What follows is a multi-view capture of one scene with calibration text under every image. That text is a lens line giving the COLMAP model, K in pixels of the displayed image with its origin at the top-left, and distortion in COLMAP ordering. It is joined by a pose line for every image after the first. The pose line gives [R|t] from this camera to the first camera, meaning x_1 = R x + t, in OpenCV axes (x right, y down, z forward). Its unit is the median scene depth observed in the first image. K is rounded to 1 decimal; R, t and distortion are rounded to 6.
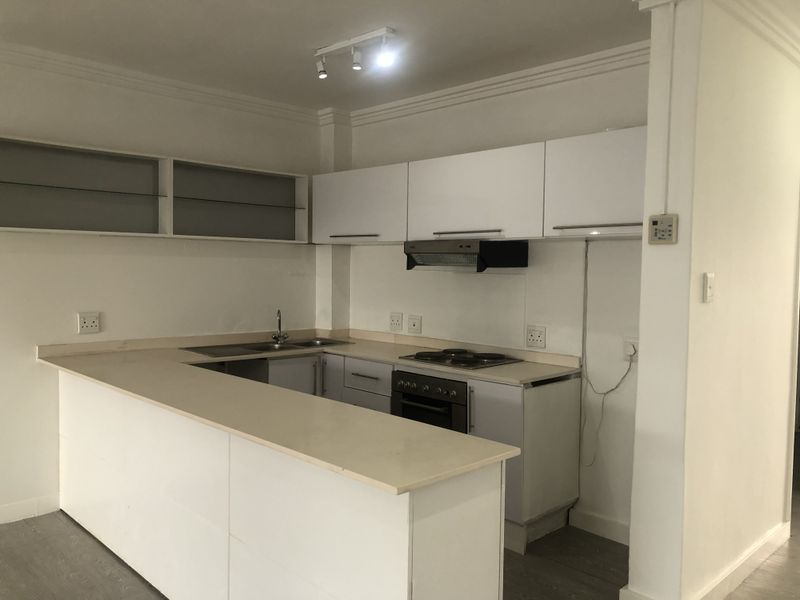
lens RADIAL K [[652.5, 0, 380.7], [0, 652.5, 302.1], [0, 0, 1]] dist [0.110332, -0.150714]
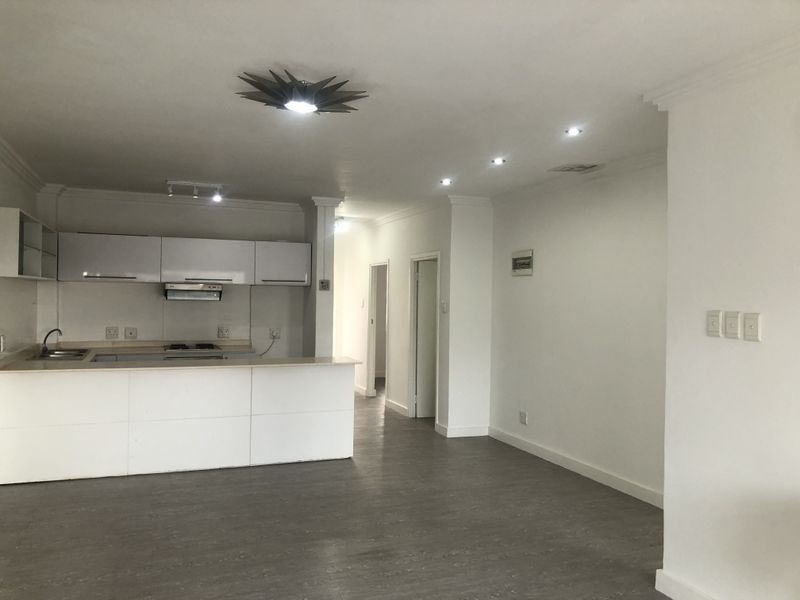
lens RADIAL K [[657.0, 0, 388.0], [0, 657.0, 303.2], [0, 0, 1]] dist [0.043037, -0.009482]
pose [[0.414179, -0.017421, 0.910029, -1.310421], [0.044643, 0.999002, -0.001194, -0.010332], [-0.909100, 0.041121, 0.414544, -0.261145]]
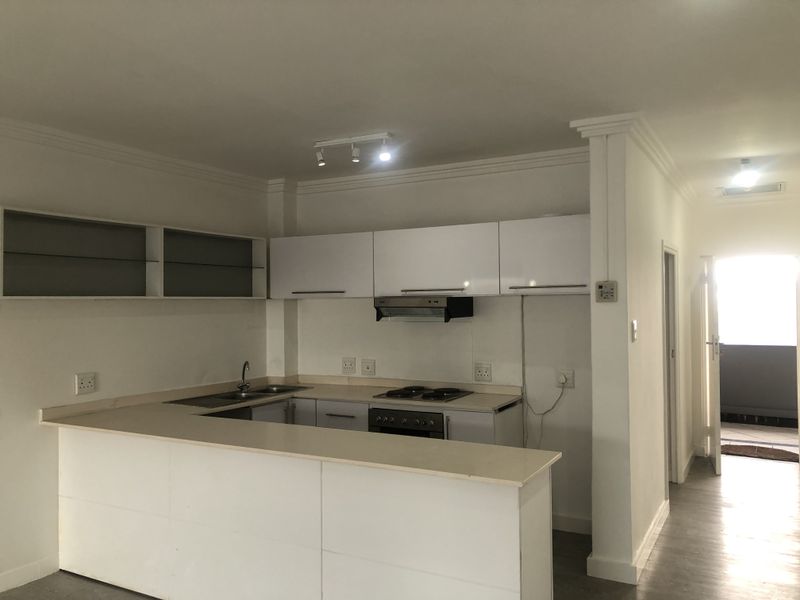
lens RADIAL K [[657.0, 0, 388.0], [0, 657.0, 303.2], [0, 0, 1]] dist [0.043037, -0.009482]
pose [[0.958088, -0.026587, 0.285237, -0.277192], [0.042611, 0.997834, -0.050117, -0.022199], [-0.283287, 0.060171, 0.957146, -0.141152]]
